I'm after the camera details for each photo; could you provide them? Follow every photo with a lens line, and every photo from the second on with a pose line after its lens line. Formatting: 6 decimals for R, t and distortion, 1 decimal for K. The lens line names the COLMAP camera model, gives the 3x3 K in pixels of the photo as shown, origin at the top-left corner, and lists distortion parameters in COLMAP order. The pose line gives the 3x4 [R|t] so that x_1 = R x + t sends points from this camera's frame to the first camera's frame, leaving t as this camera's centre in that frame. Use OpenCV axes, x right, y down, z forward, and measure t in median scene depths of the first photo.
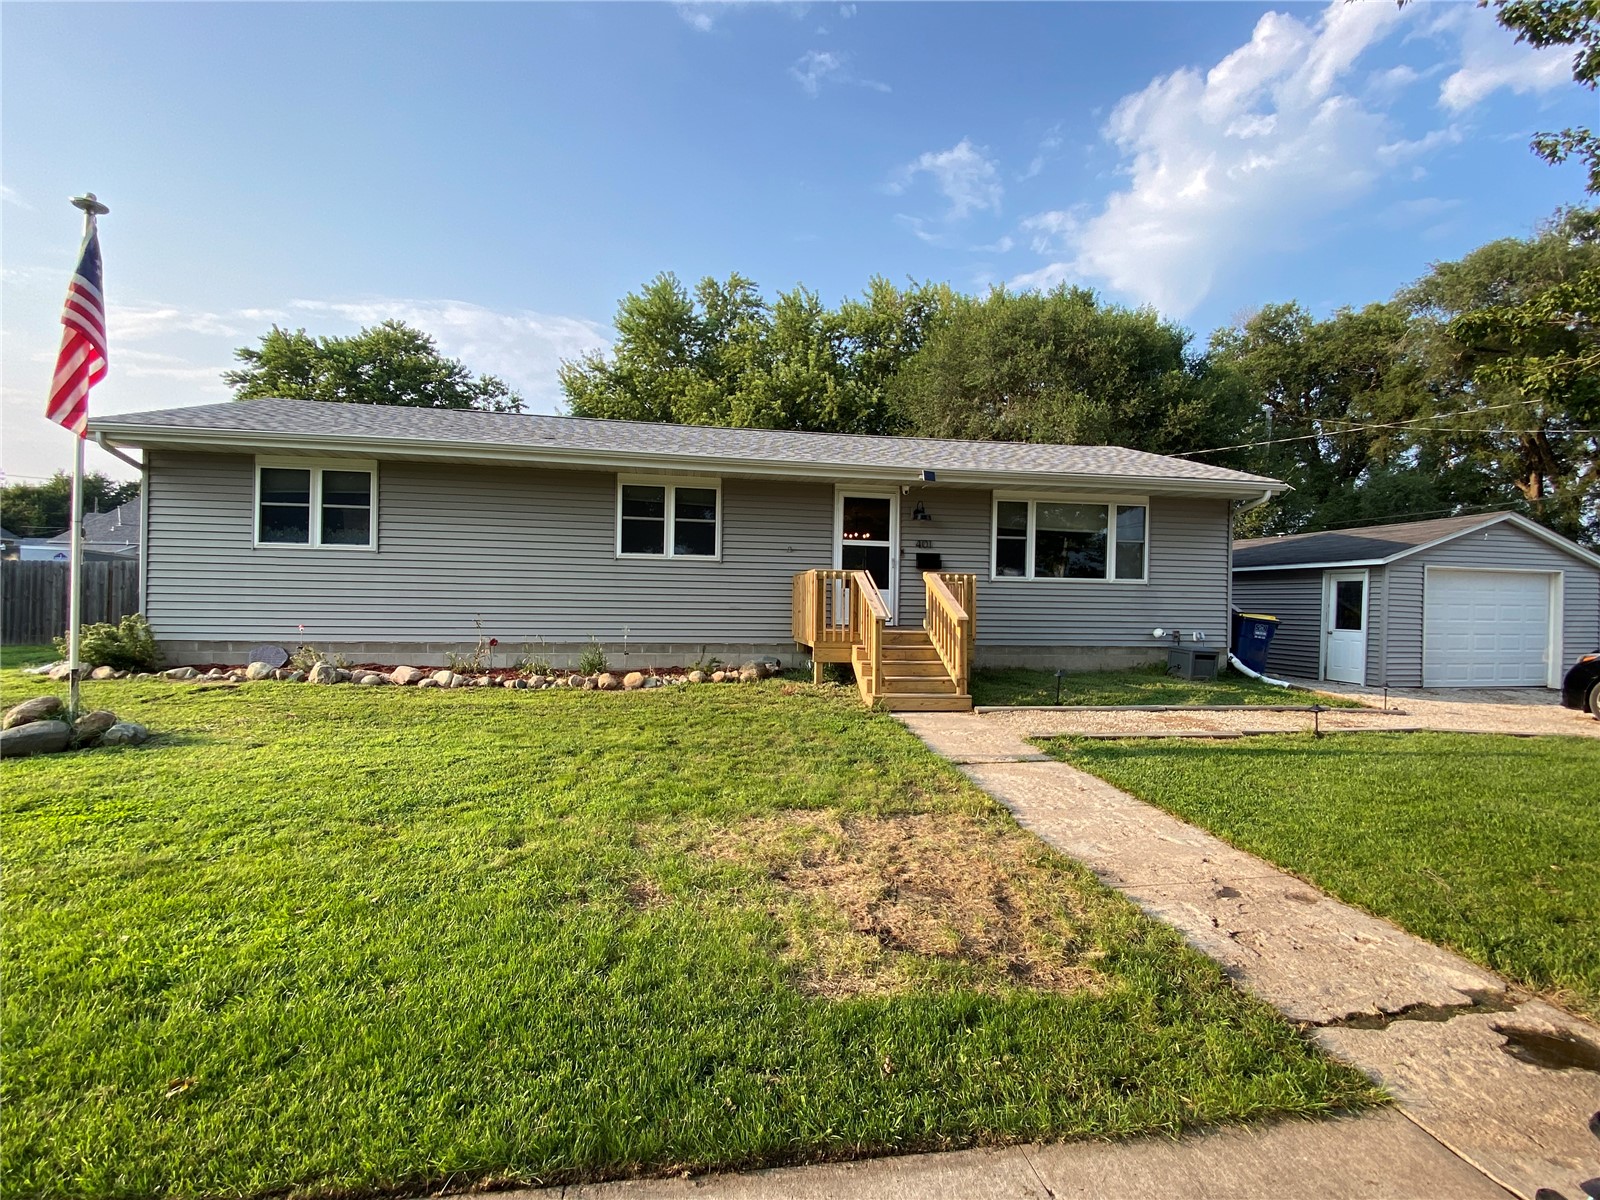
lens RADIAL K [[713.0, 0, 800.0], [0, 713.0, 600.0], [0, 0, 1]] dist [-0.000222, -0.013567]
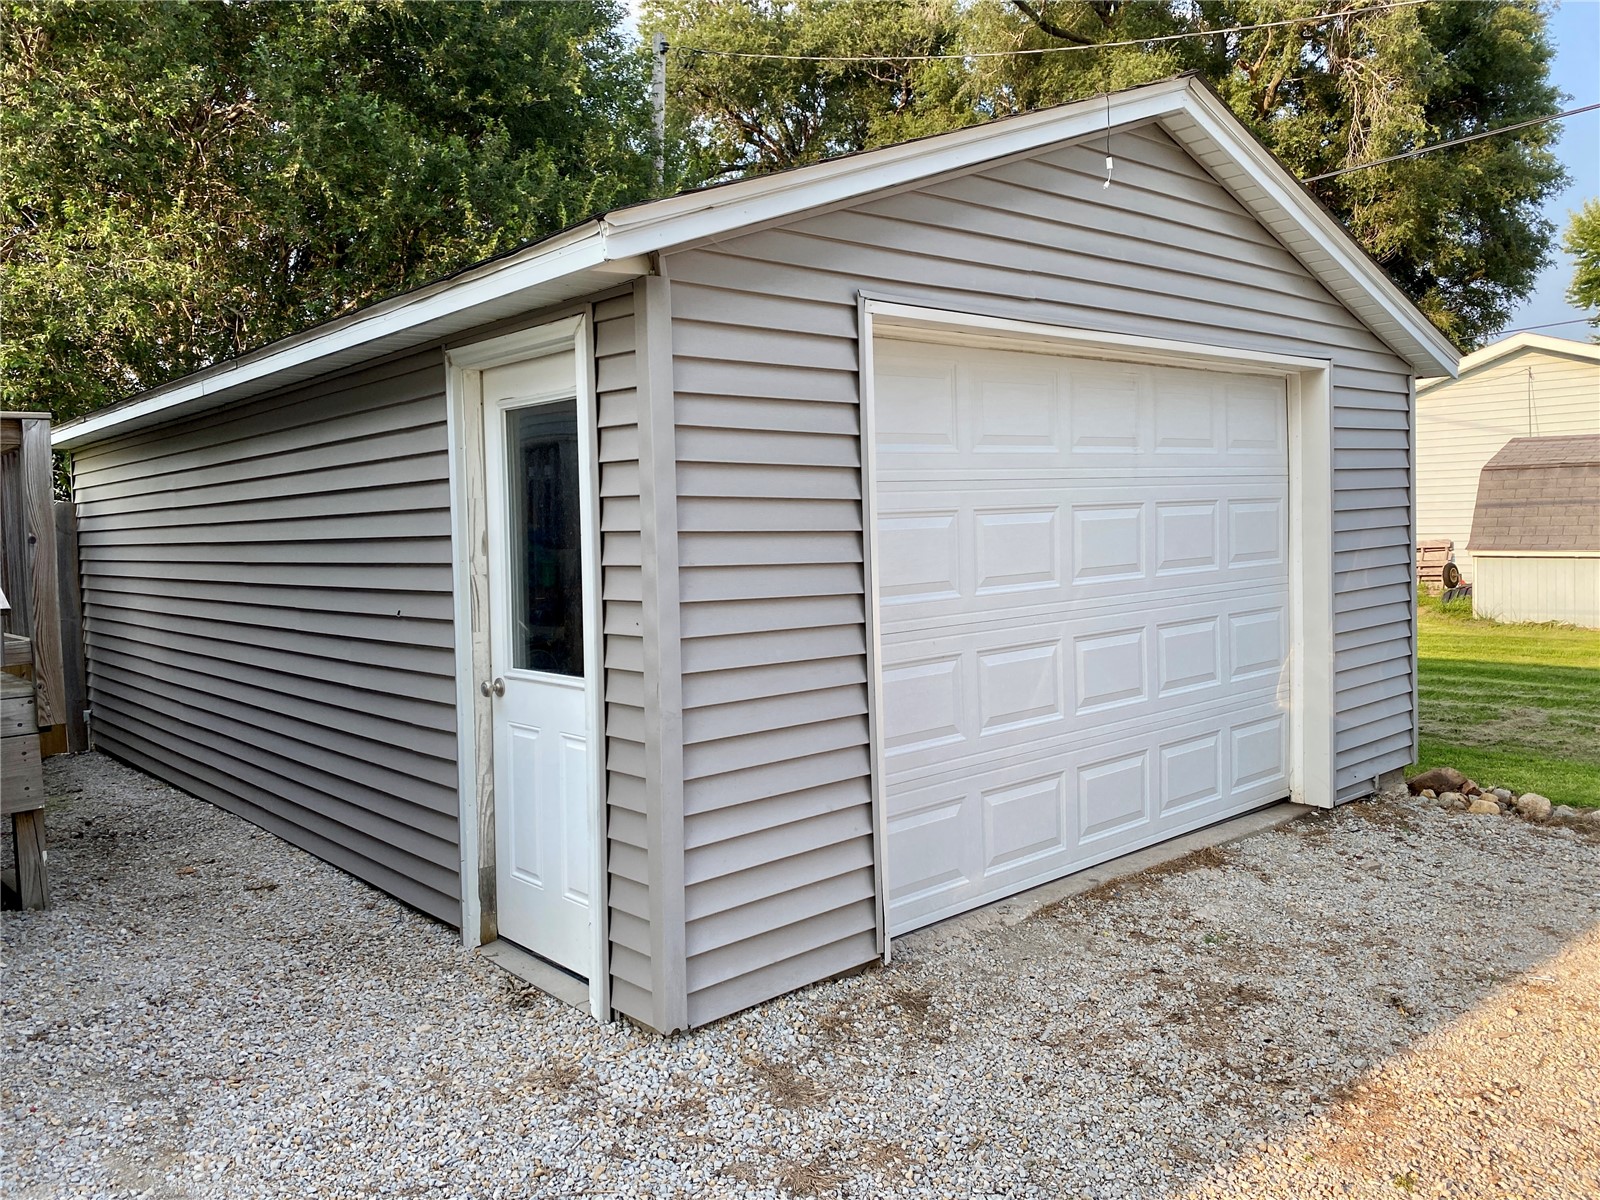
lens RADIAL K [[1204.4, 0, 800.0], [0, 1204.4, 600.0], [0, 0, 1]] dist [0.078645, -0.128212]
pose [[0.846118, -0.078083, 0.527246, 0.685268], [0.044795, 0.996129, 0.075635, 0.002620], [-0.531110, -0.040378, 0.846340, 0.725137]]
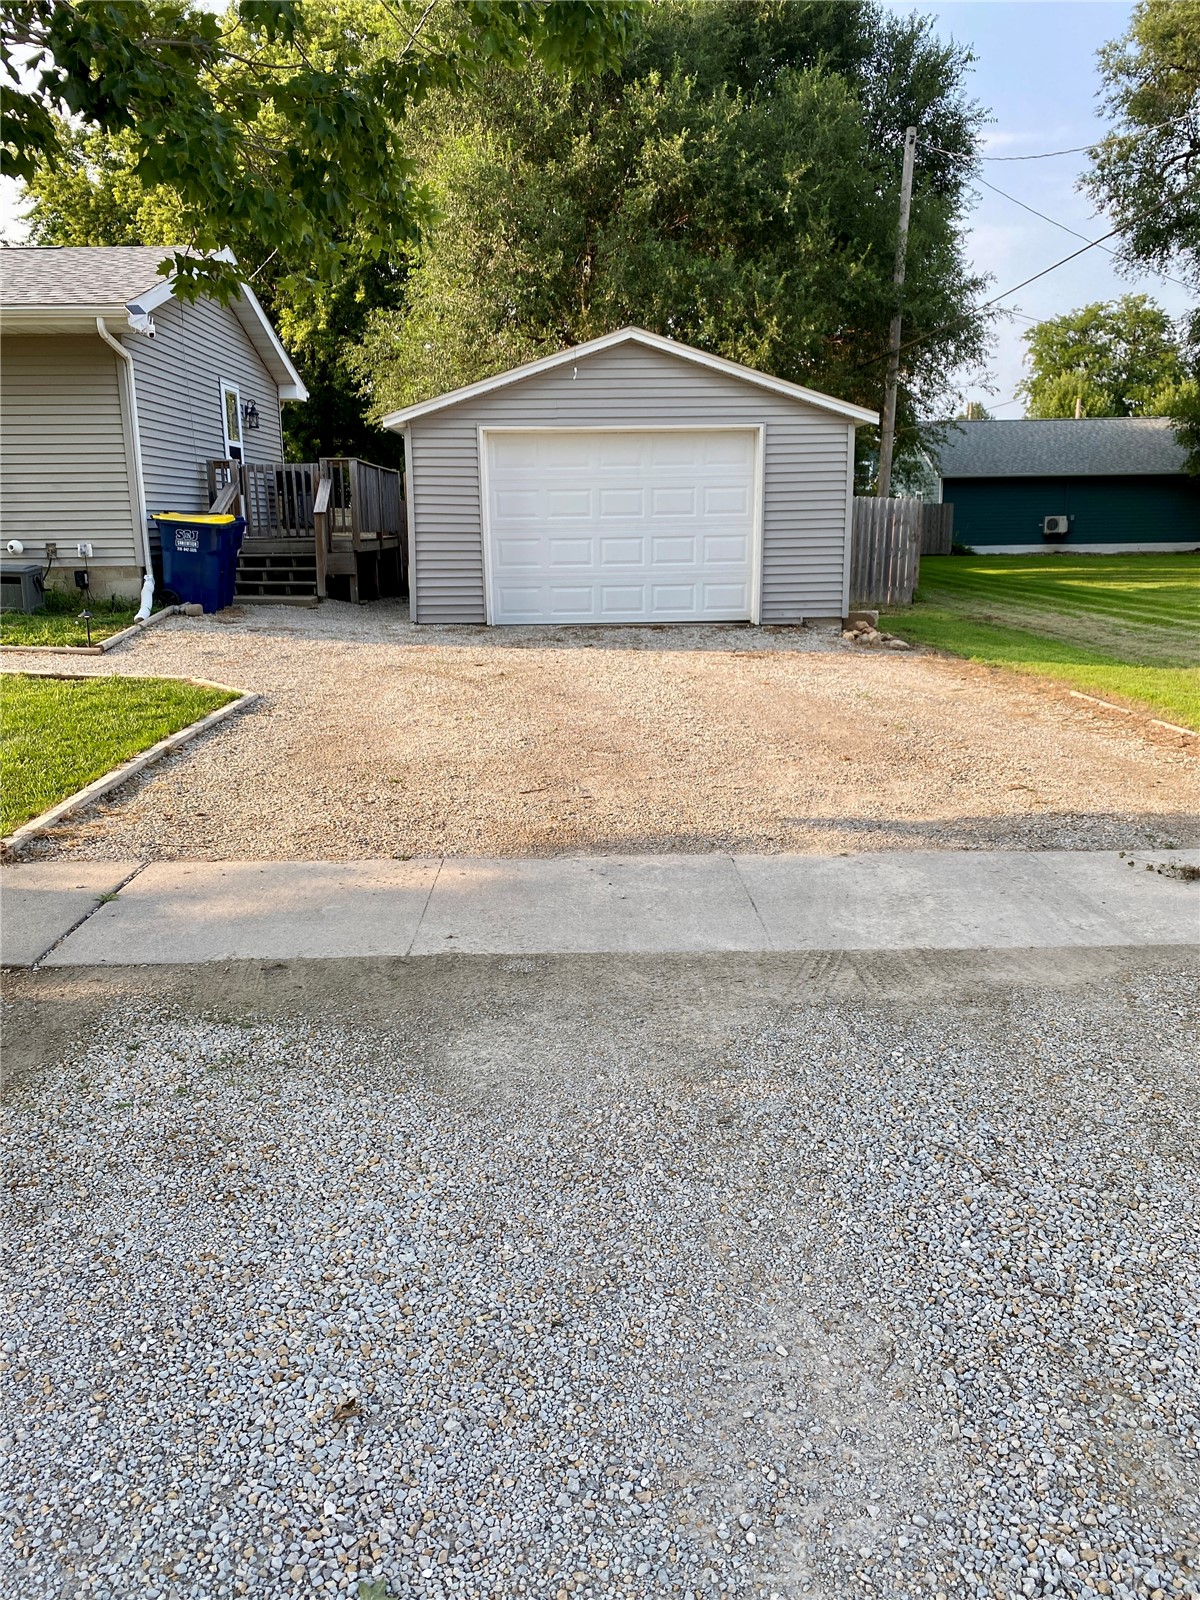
lens RADIAL K [[1204.4, 0, 600.0], [0, 1204.4, 800.0], [0, 0, 1]] dist [0.078645, -0.128212]
pose [[0.989408, 0.003638, -0.145119, 1.116518], [0.029320, 0.974075, 0.224319, 0.033666], [0.142172, -0.226198, 0.963650, -0.081076]]
